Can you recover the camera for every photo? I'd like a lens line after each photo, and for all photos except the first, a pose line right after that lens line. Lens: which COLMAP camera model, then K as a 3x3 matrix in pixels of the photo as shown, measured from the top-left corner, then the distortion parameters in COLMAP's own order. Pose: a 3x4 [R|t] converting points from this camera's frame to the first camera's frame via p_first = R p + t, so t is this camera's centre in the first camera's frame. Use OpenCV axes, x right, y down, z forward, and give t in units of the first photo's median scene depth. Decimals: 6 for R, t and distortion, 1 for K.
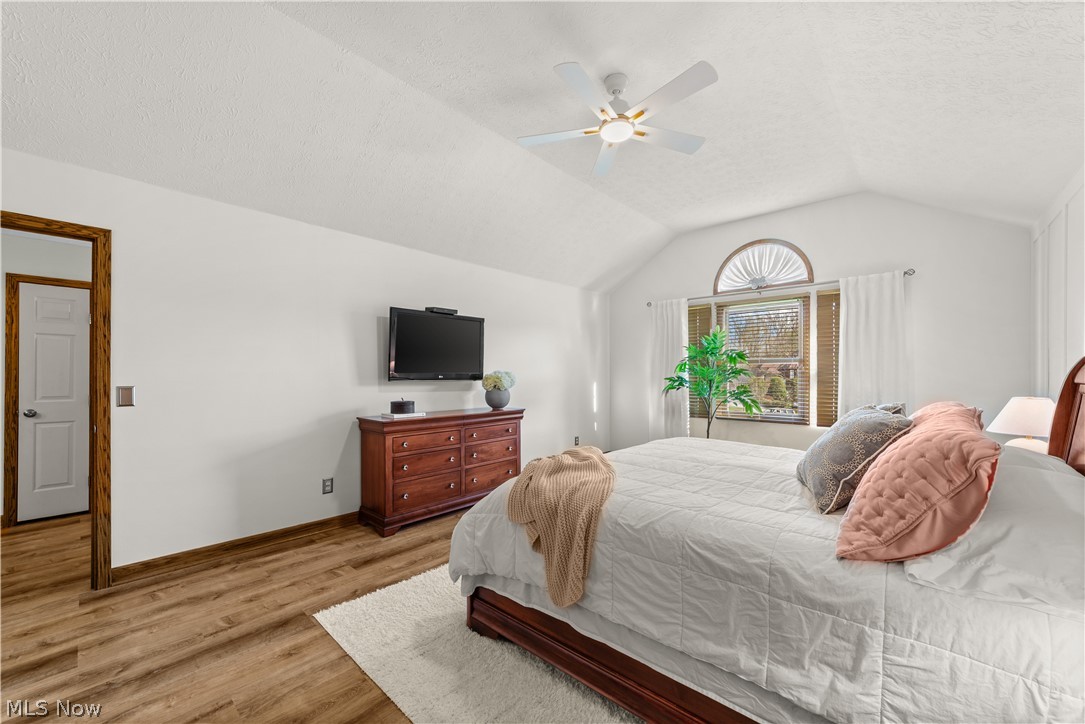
lens RADIAL K [[423.9, 0, 541.9], [0, 423.9, 372.2], [0, 0, 1]] dist [-0.001252, 0.000134]
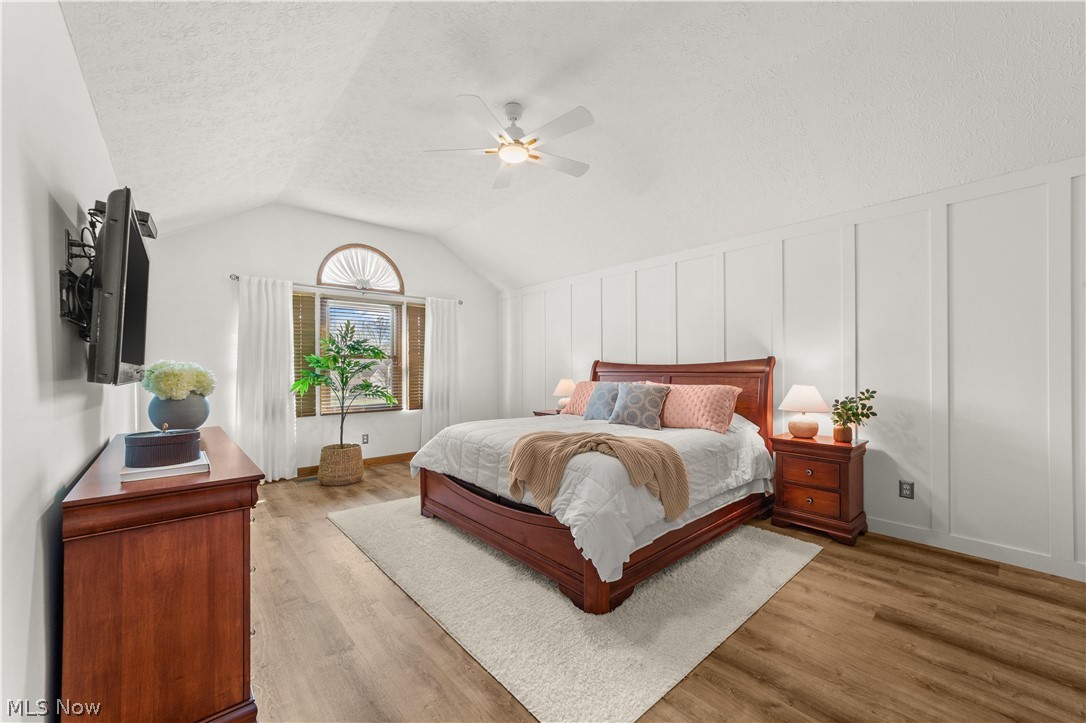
lens RADIAL K [[415.3, 0, 543.1], [0, 415.3, 364.7], [0, 0, 1]] dist [0.000684, 0.000151]
pose [[0.116099, 0.008164, 0.993204, -0.518214], [-0.001492, 0.999967, -0.008045, 0.002711], [-0.993237, -0.000548, 0.116107, 0.448718]]
